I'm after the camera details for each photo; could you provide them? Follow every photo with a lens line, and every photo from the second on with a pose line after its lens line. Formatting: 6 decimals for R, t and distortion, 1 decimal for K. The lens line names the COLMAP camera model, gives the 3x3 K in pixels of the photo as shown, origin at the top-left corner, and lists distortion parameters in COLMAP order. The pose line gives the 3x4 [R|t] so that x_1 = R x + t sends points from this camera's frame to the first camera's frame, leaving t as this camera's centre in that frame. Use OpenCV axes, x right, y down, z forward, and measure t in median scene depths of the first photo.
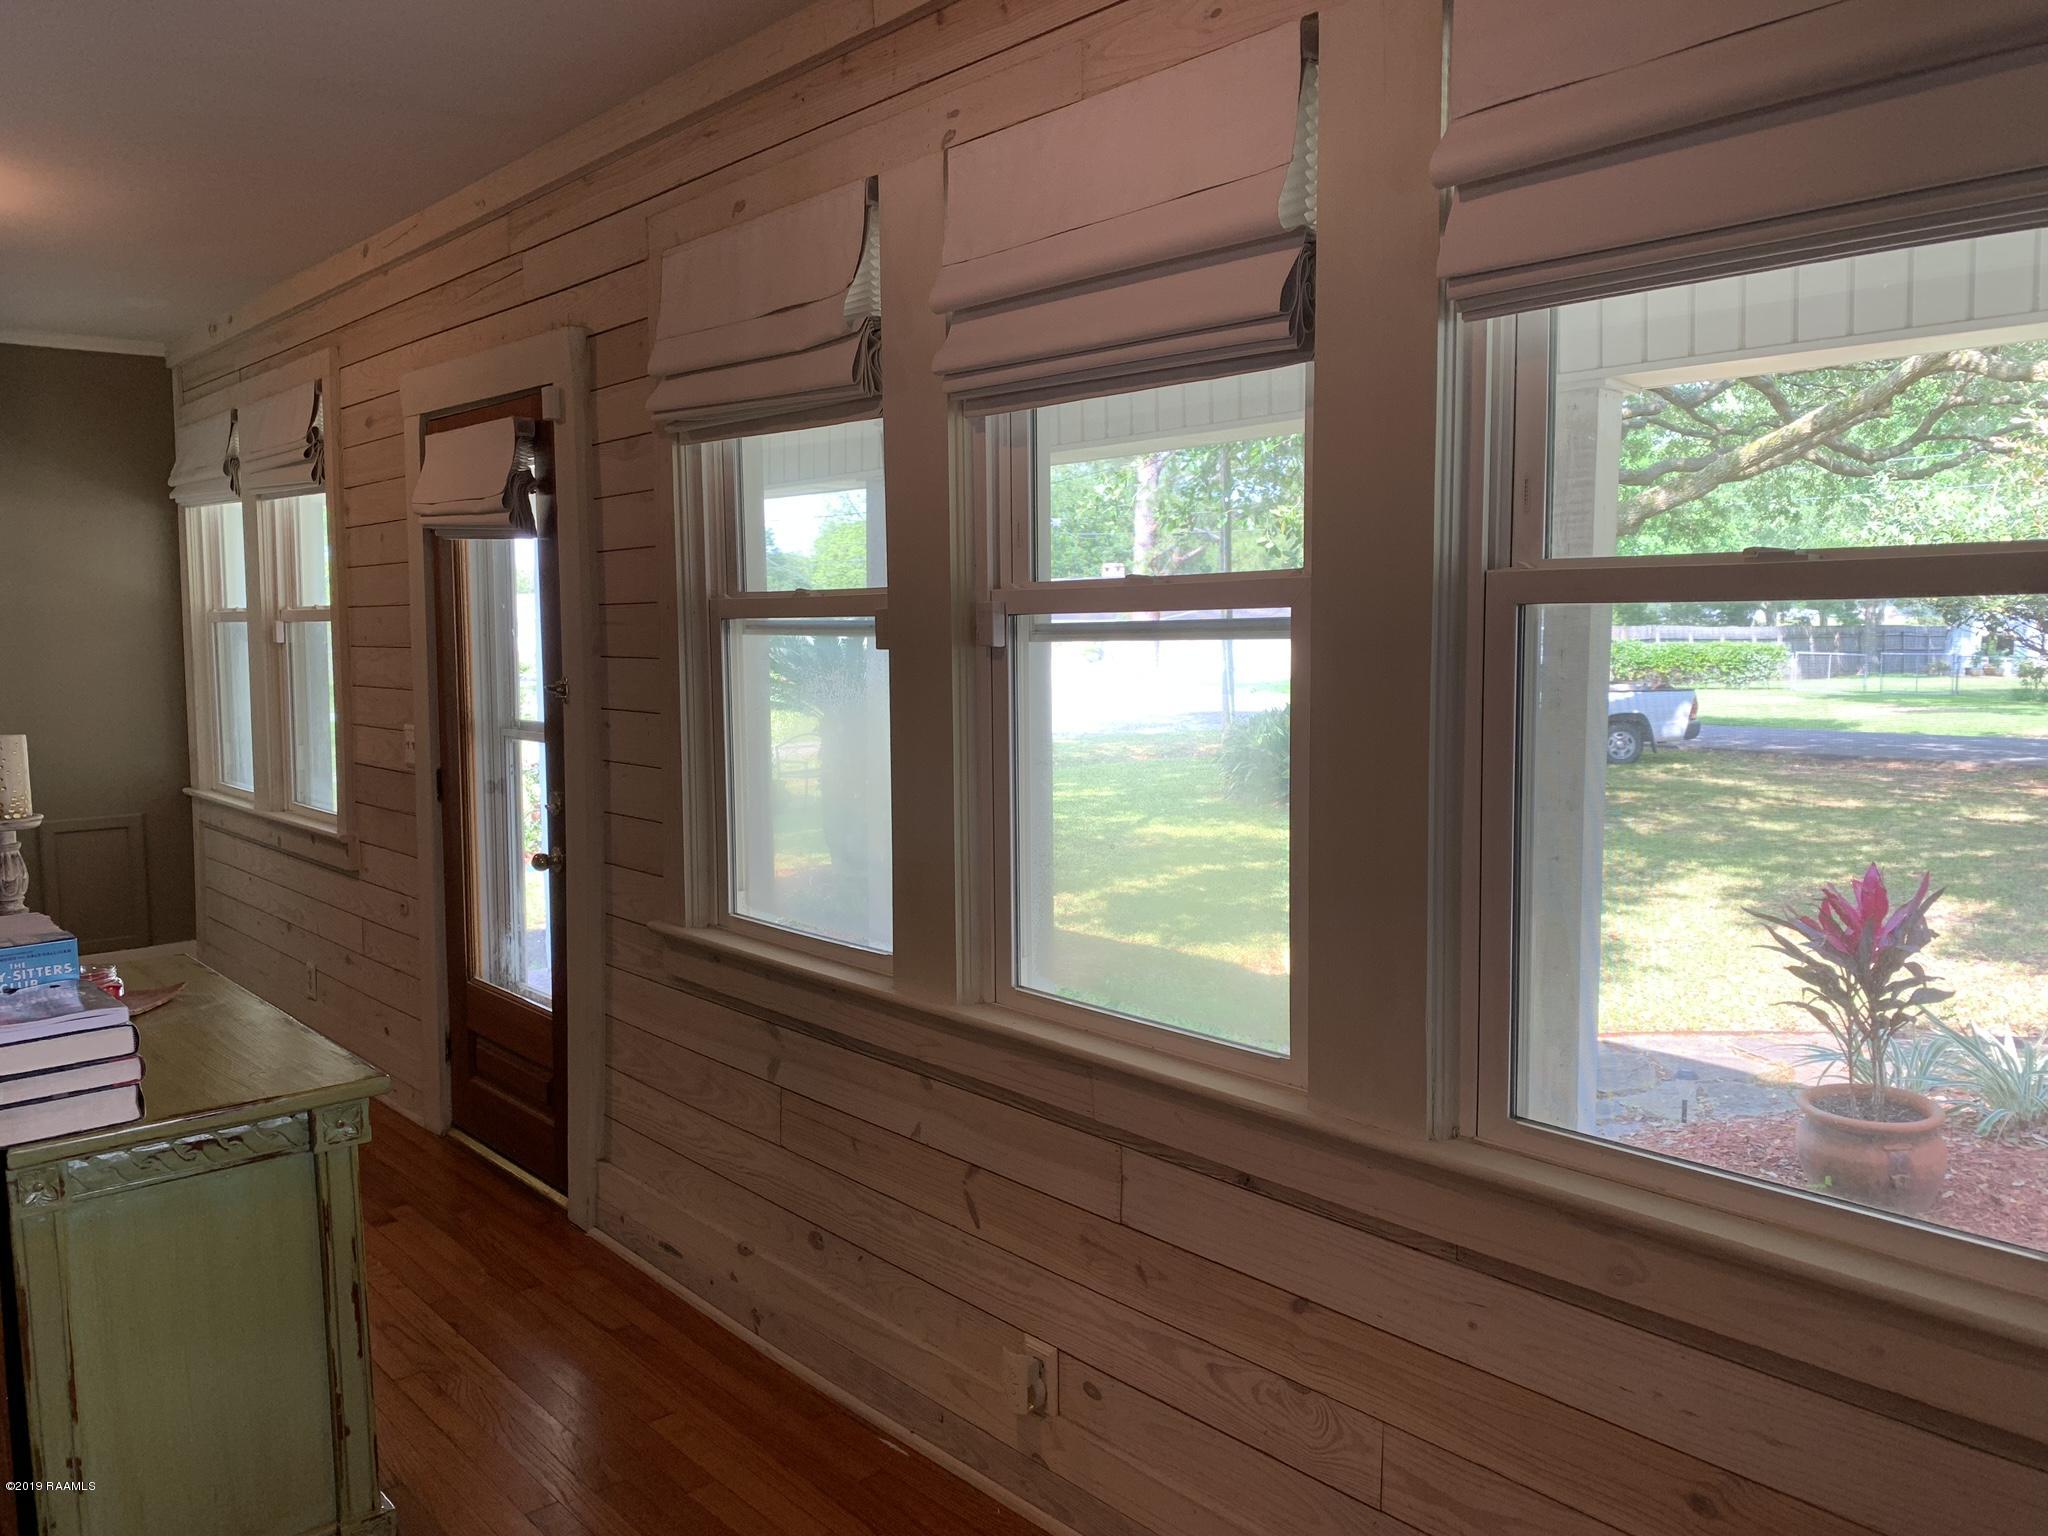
lens RADIAL K [[1554.1, 0, 1024.0], [0, 1554.1, 768.0], [0, 0, 1]] dist [-0.006185, -0.001660]
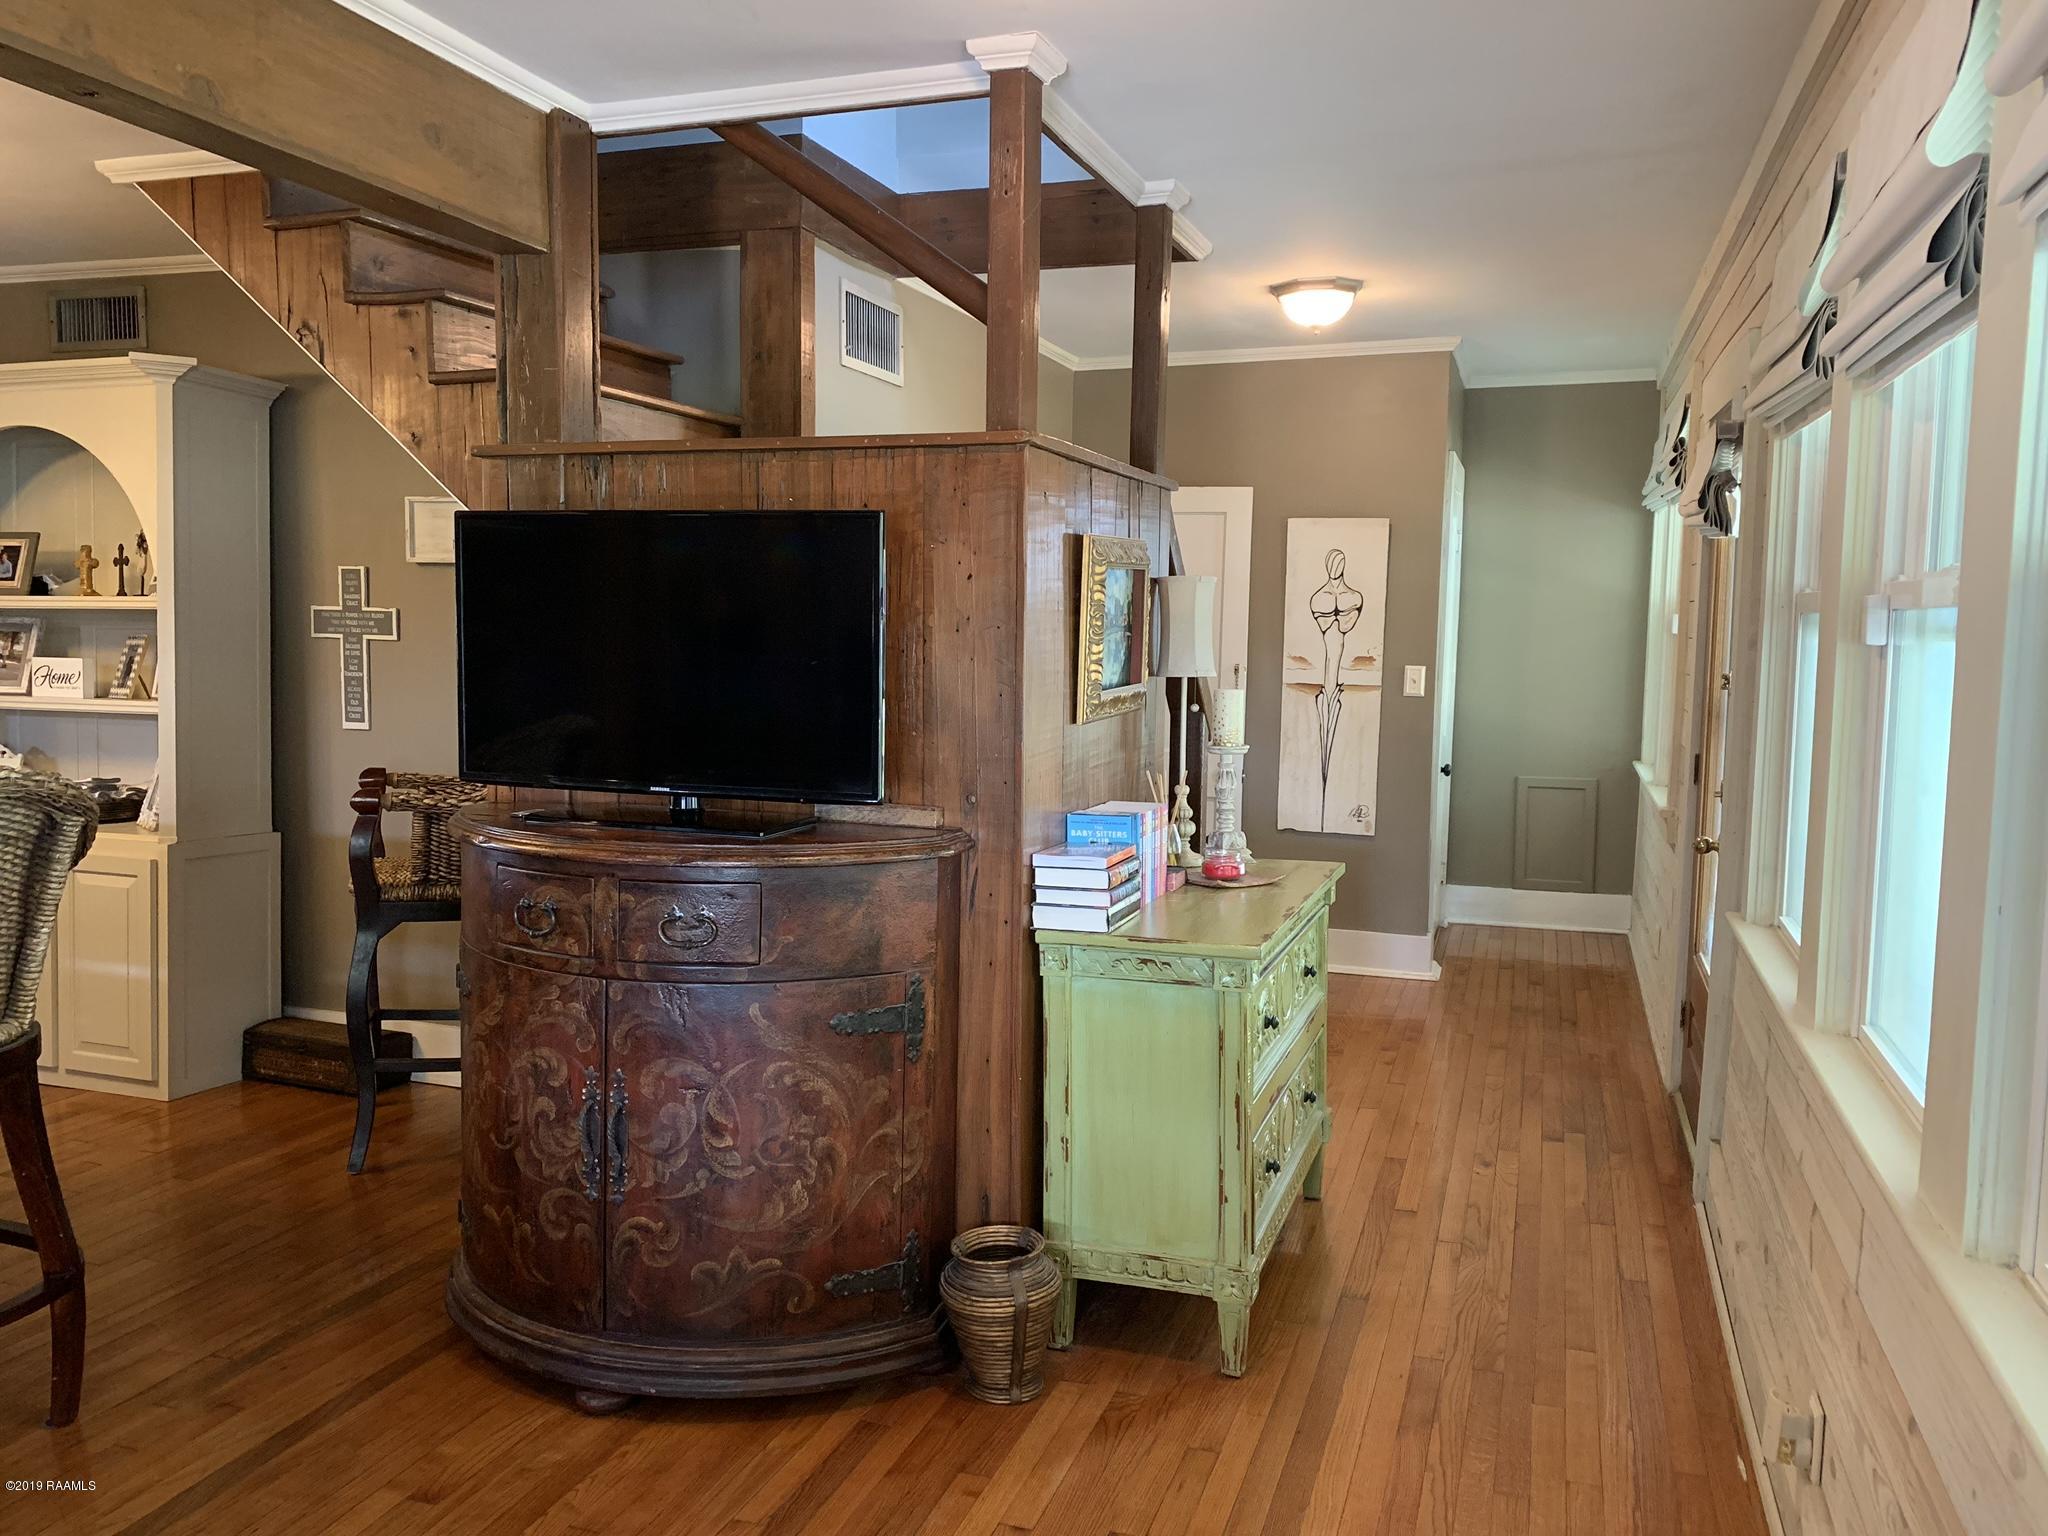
lens RADIAL K [[1554.1, 0, 1024.0], [0, 1554.1, 768.0], [0, 0, 1]] dist [-0.006185, -0.001660]
pose [[0.488753, 0.094875, -0.867248, 0.532983], [-0.093065, 0.994067, 0.056300, -0.010743], [0.867444, 0.053193, 0.494682, 0.121059]]
